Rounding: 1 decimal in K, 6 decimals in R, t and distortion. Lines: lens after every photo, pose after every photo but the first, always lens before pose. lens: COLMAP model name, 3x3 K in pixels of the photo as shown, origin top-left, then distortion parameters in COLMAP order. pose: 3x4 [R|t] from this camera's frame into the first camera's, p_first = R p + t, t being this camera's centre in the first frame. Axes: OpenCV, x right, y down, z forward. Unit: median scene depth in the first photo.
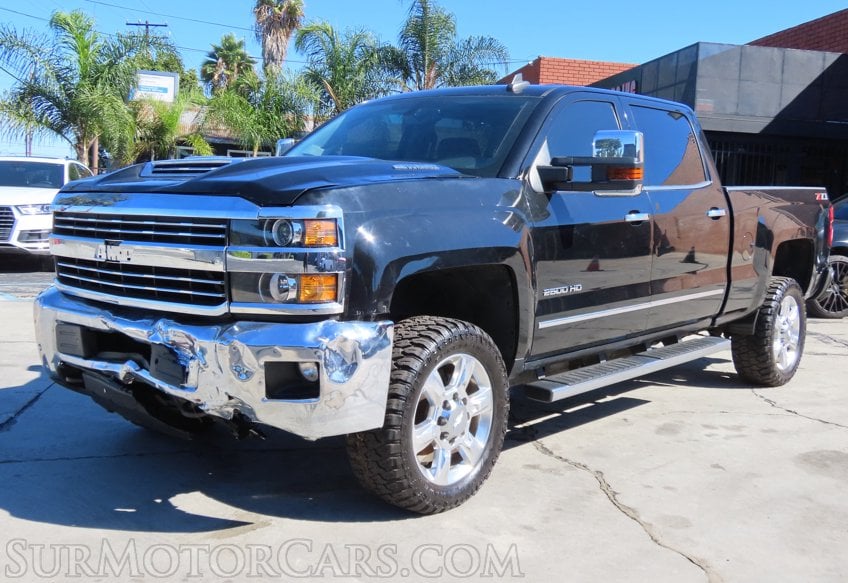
lens RADIAL K [[934.4, 0, 429.2], [0, 934.4, 287.5], [0, 0, 1]] dist [-0.008668, 0.000000]
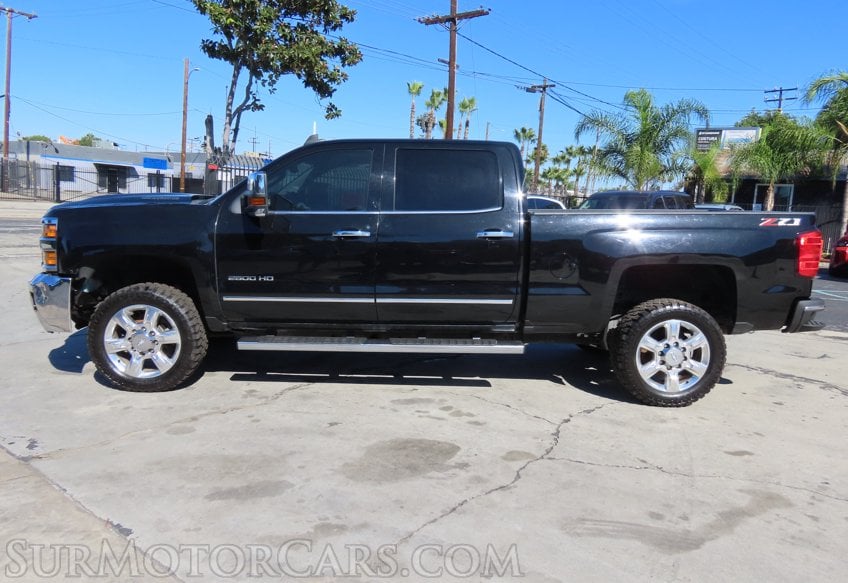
lens RADIAL K [[636.5, 0, 419.4], [0, 636.5, 293.5], [0, 0, 1]] dist [0.010342, 0.024995]
pose [[0.663434, 0.102413, -0.741193, 0.945826], [-0.090208, 0.994311, 0.056643, -0.048652], [0.742777, 0.029283, 0.668898, 0.438244]]
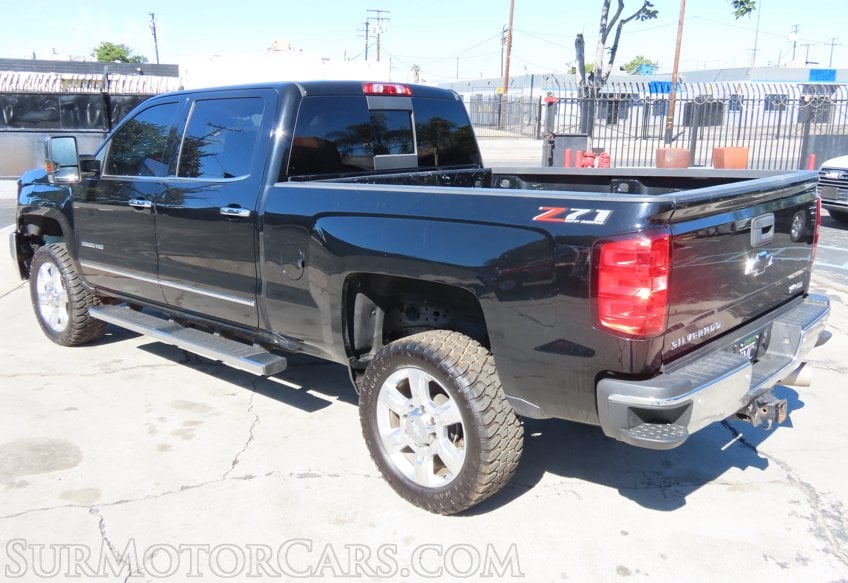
lens RADIAL K [[760.0, 0, 424.4], [0, 760.0, 288.8], [0, 0, 1]] dist [0.030682, -0.008091]
pose [[-0.037589, 0.191589, -0.980755, 1.147555], [-0.095758, 0.976242, 0.194377, -0.189172], [0.994695, 0.101221, -0.018350, 1.340055]]
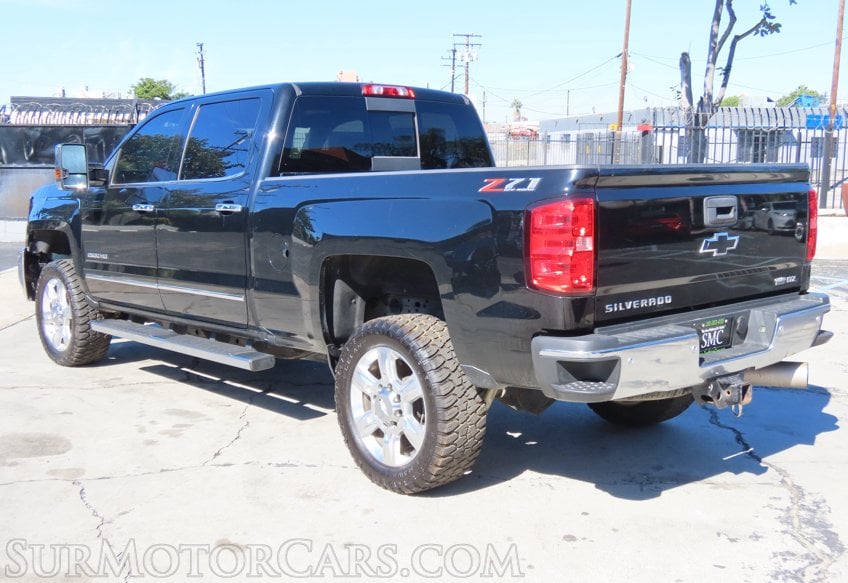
lens RADIAL K [[967.3, 0, 428.0], [0, 967.3, 295.0], [0, 0, 1]] dist [0.027116, 0.000000]
pose [[-0.139743, 0.103058, -0.984810, 1.350529], [-0.095891, 0.988486, 0.117050, -0.142156], [0.985534, 0.110791, -0.128251, 1.472044]]
